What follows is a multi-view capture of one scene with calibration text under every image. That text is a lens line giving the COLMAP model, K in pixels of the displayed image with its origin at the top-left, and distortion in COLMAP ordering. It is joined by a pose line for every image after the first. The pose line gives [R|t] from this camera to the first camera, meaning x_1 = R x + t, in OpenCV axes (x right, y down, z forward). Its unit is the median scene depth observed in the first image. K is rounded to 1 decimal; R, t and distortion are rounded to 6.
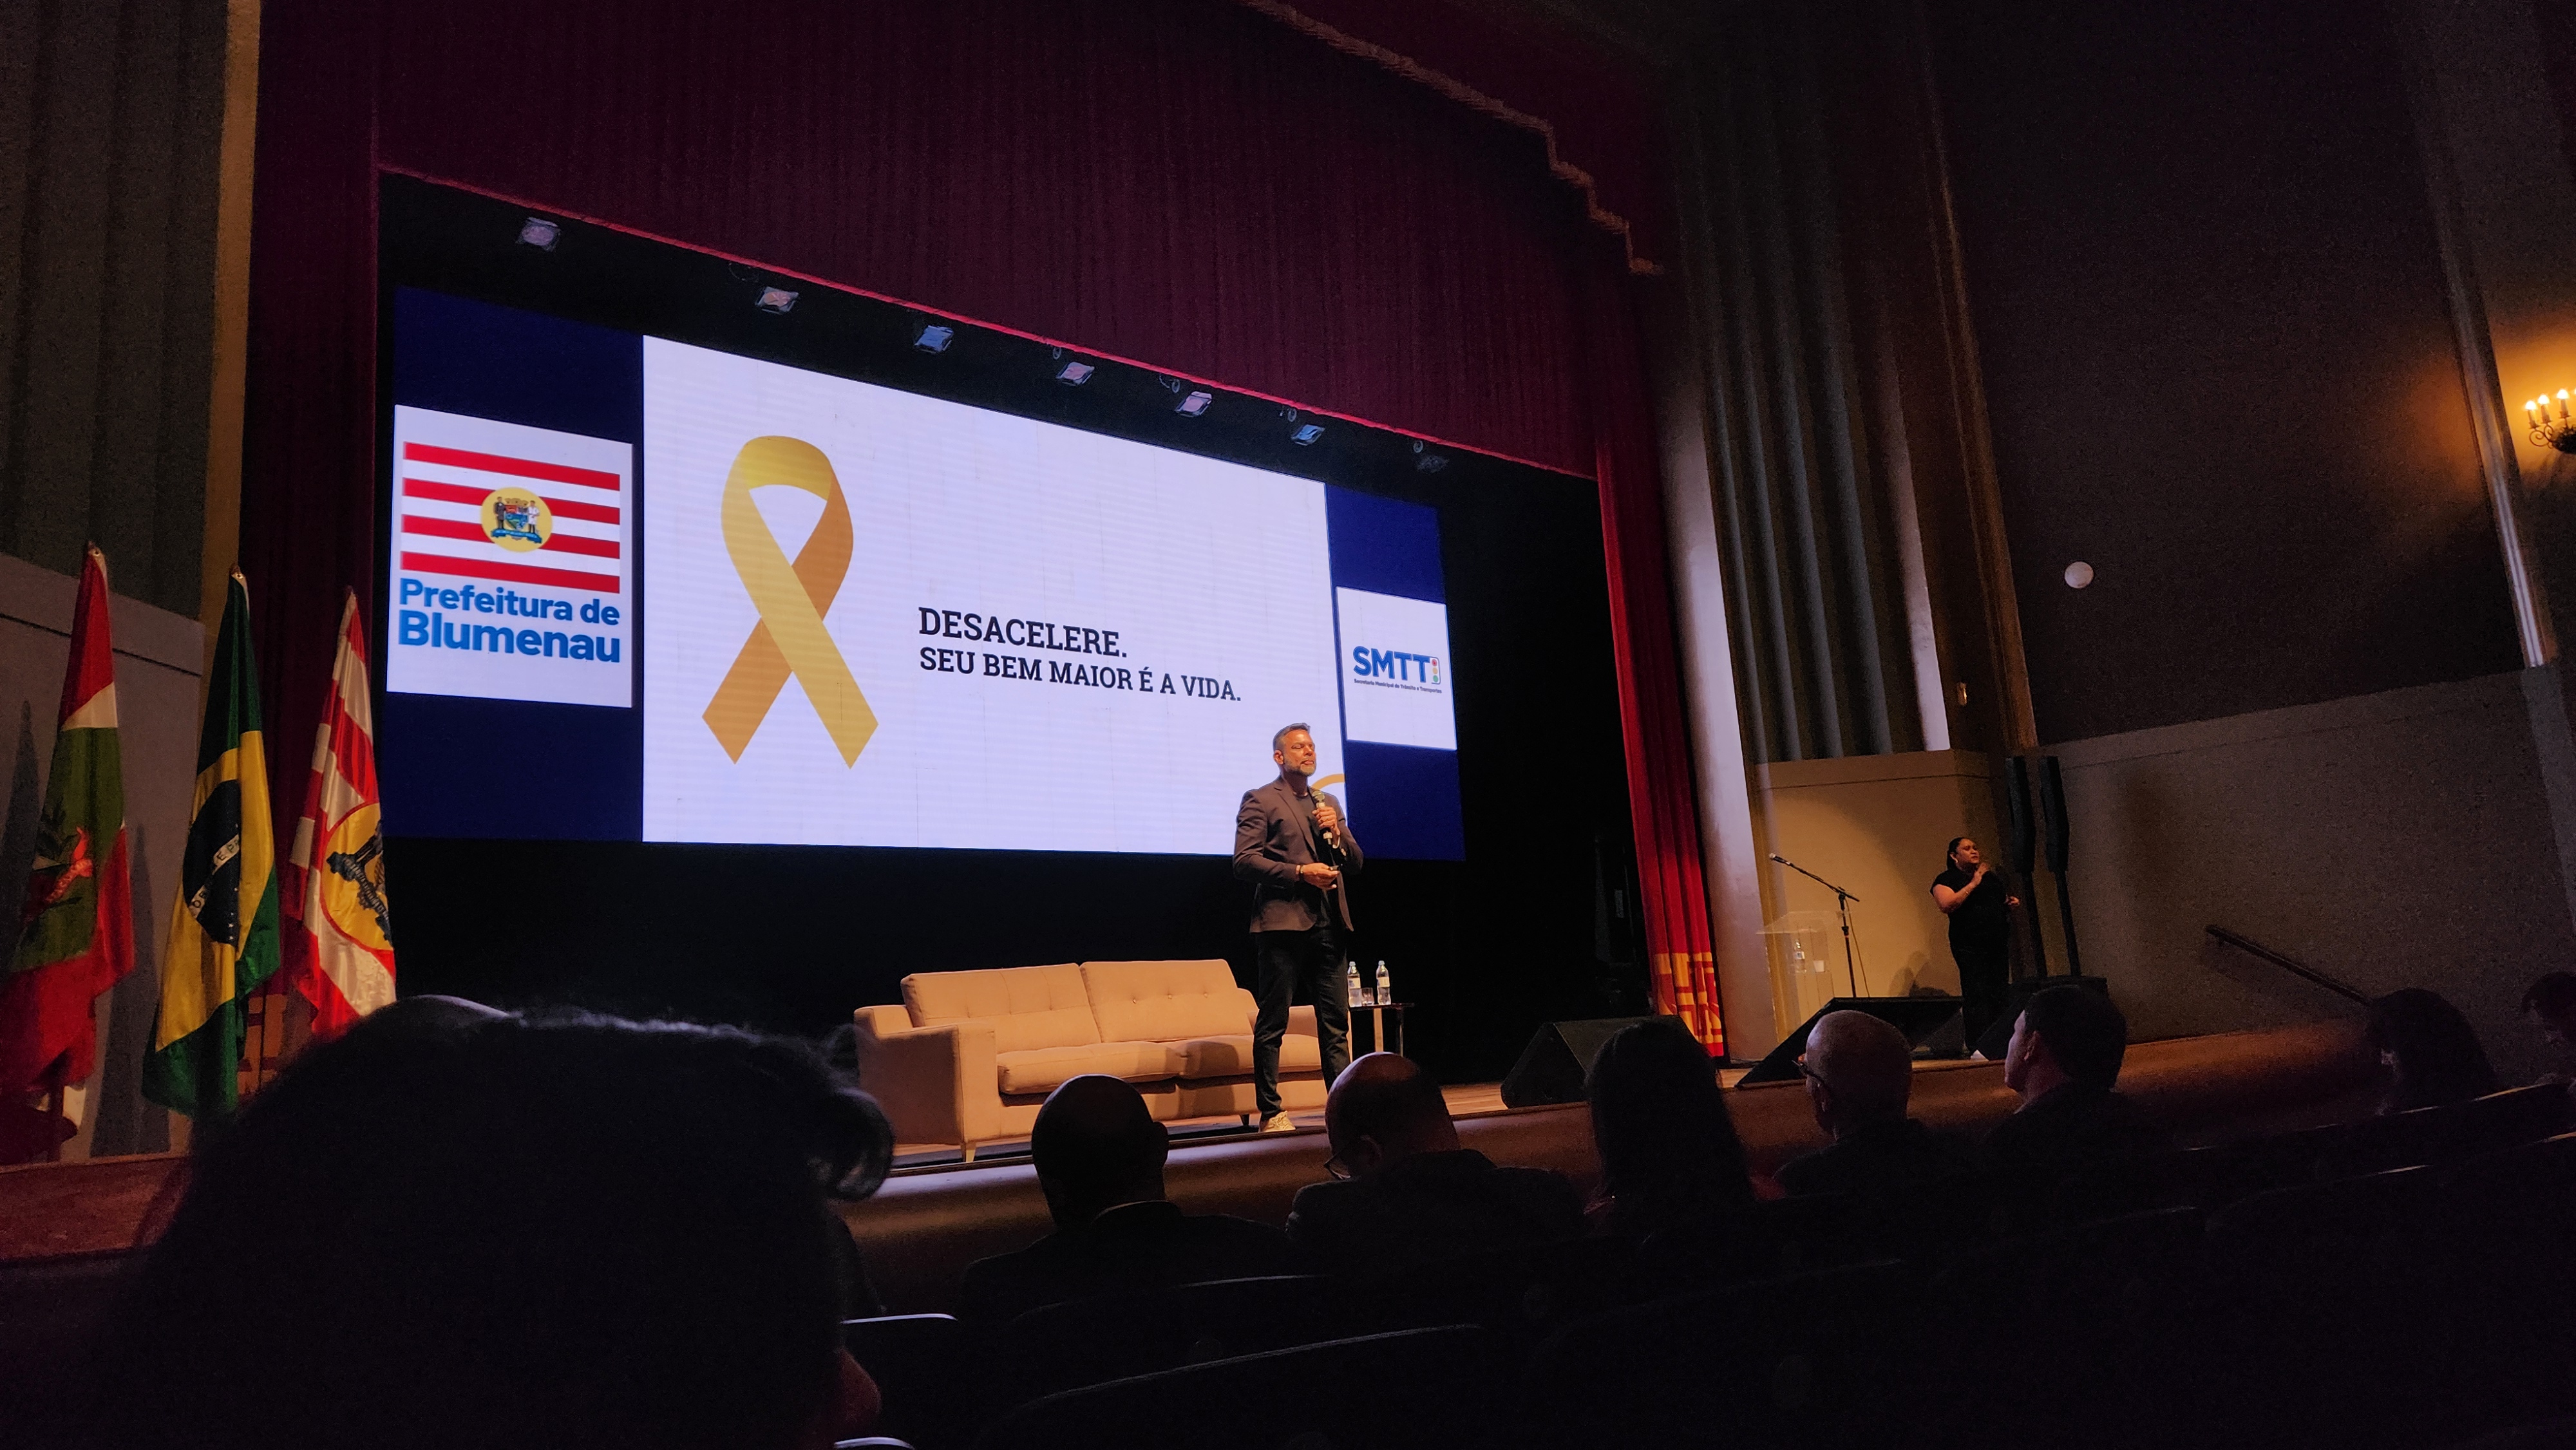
lens RADIAL K [[1709.0, 0, 1275.8], [0, 1709.0, 722.5], [0, 0, 1]] dist [0.078713, -0.074999]
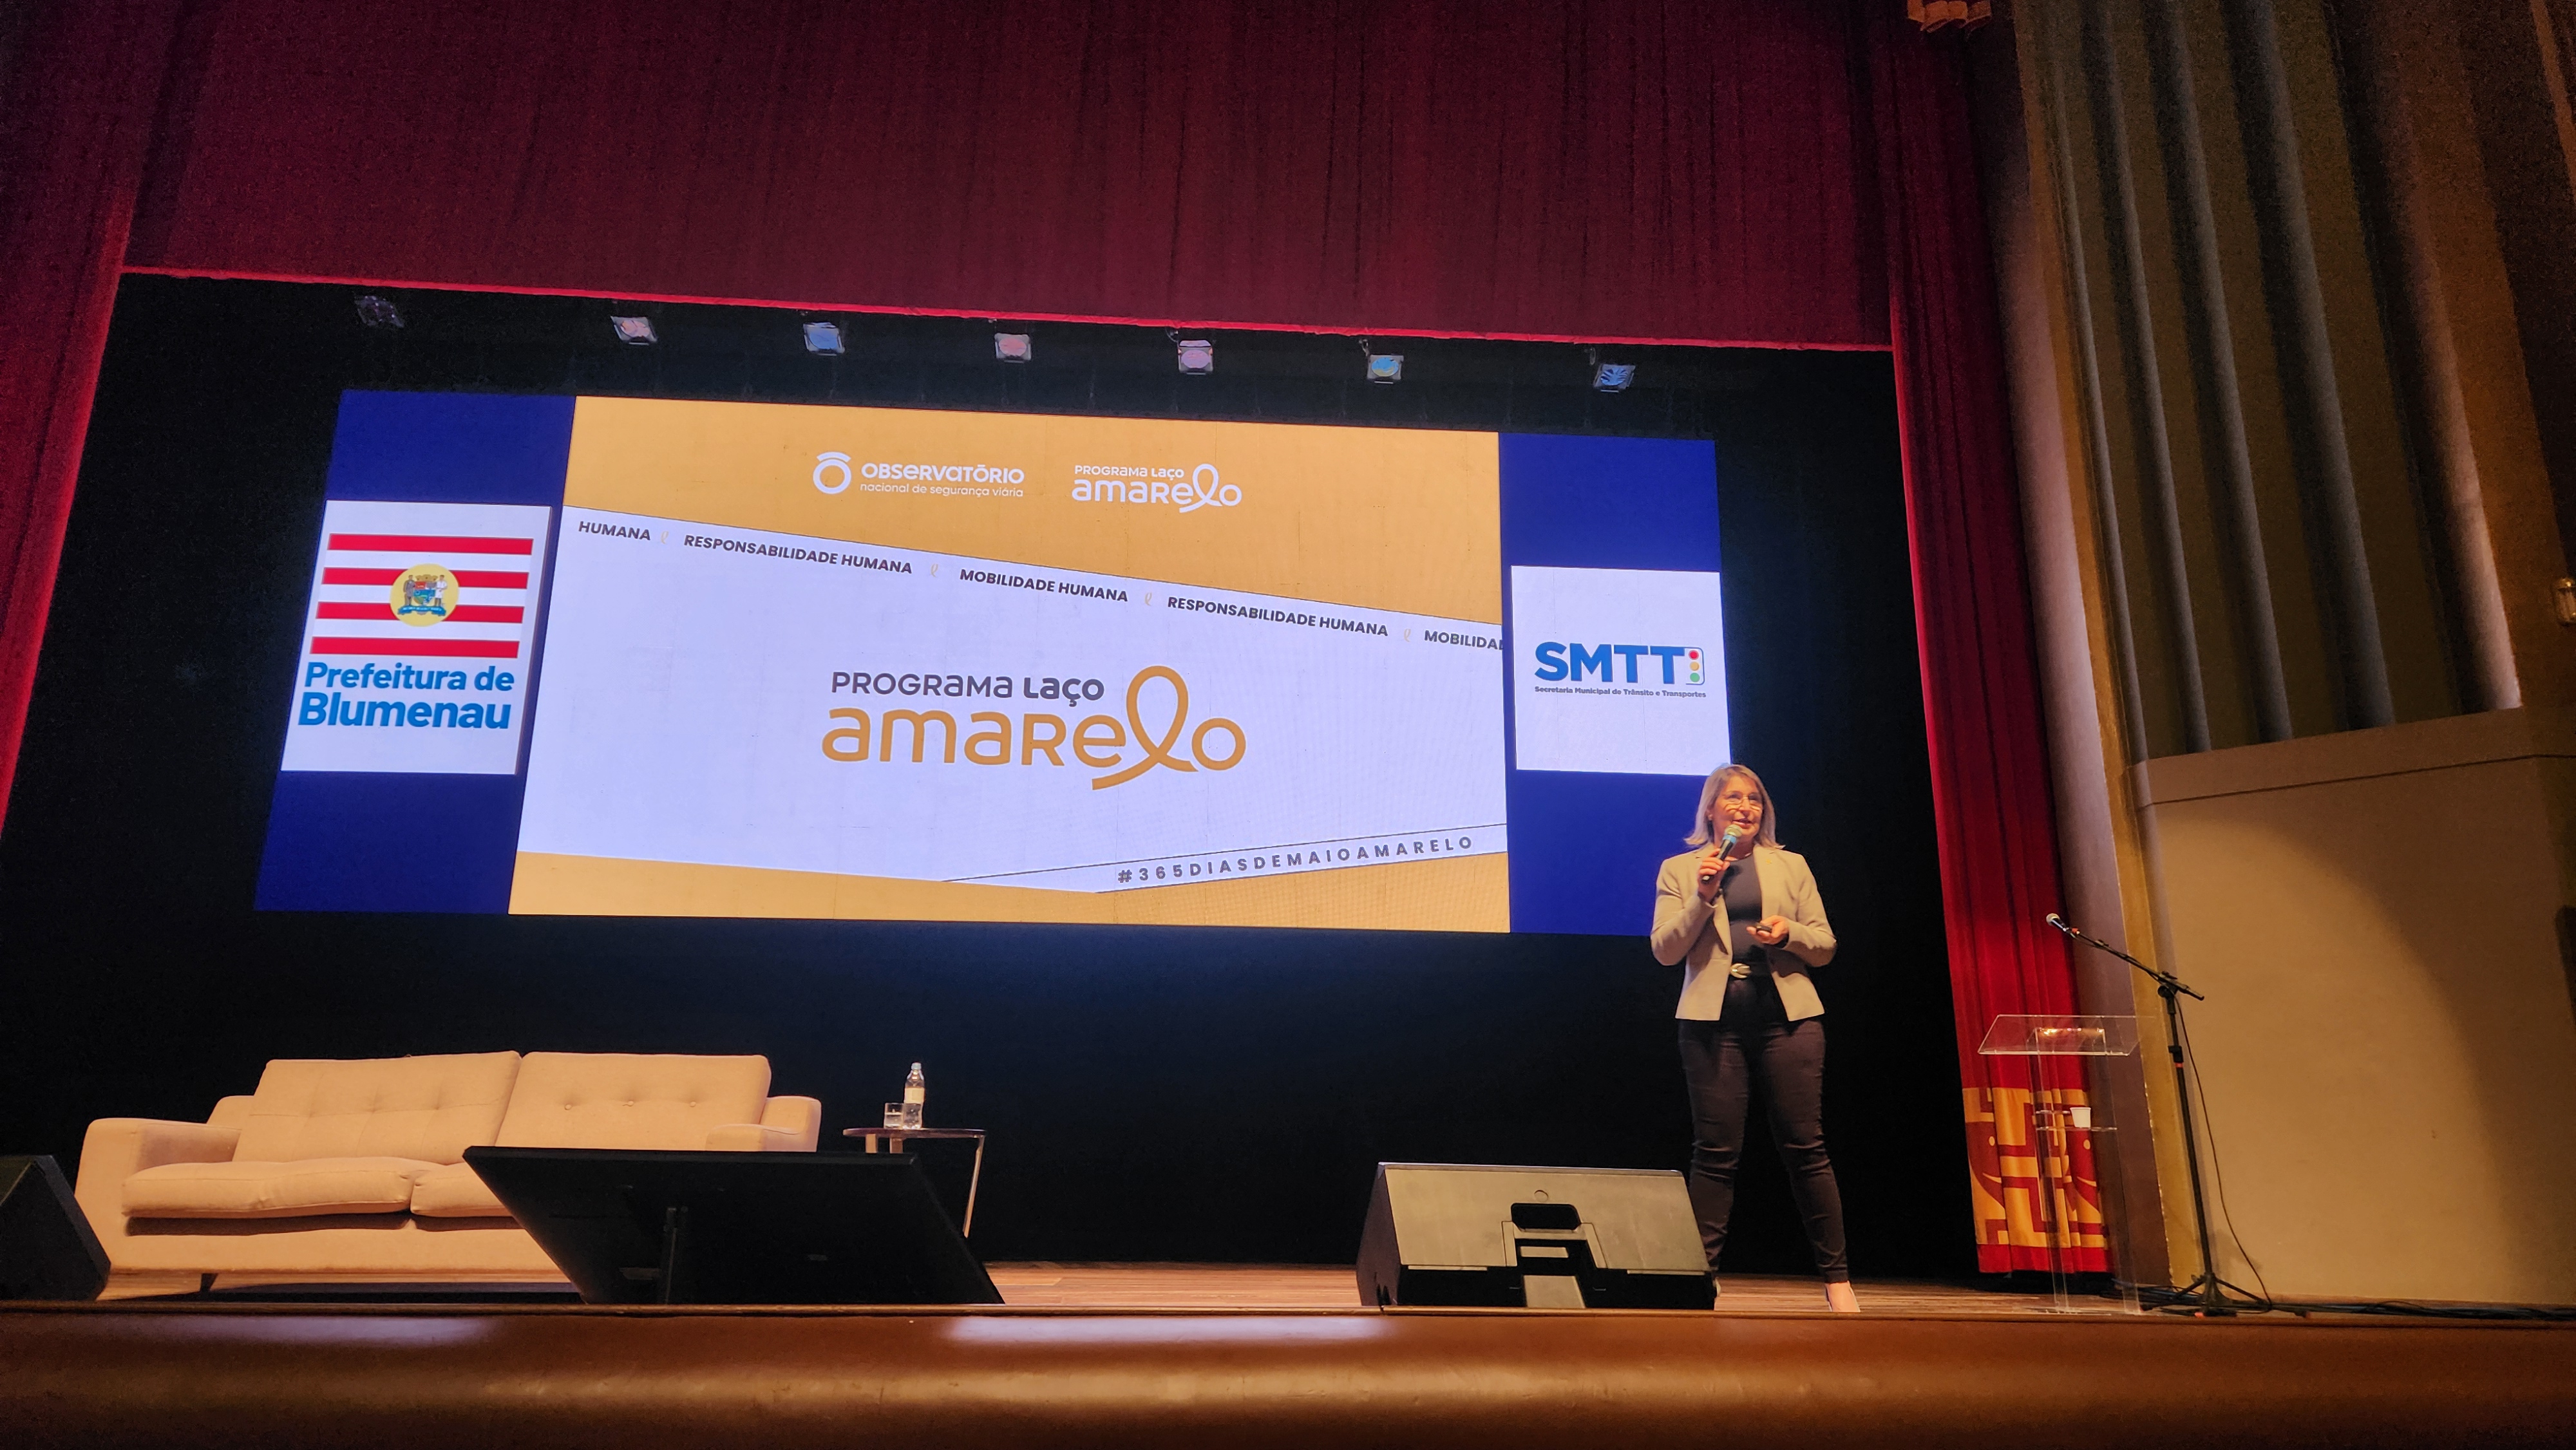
lens RADIAL K [[1704.5, 0, 1270.9], [0, 1704.5, 715.5], [0, 0, 1]] dist [0.082678, -0.074286]
pose [[0.797089, -0.088328, -0.597367, 0.472228], [0.046594, 0.995291, -0.084993, 0.052570], [0.602061, 0.039913, 0.797452, 0.425325]]
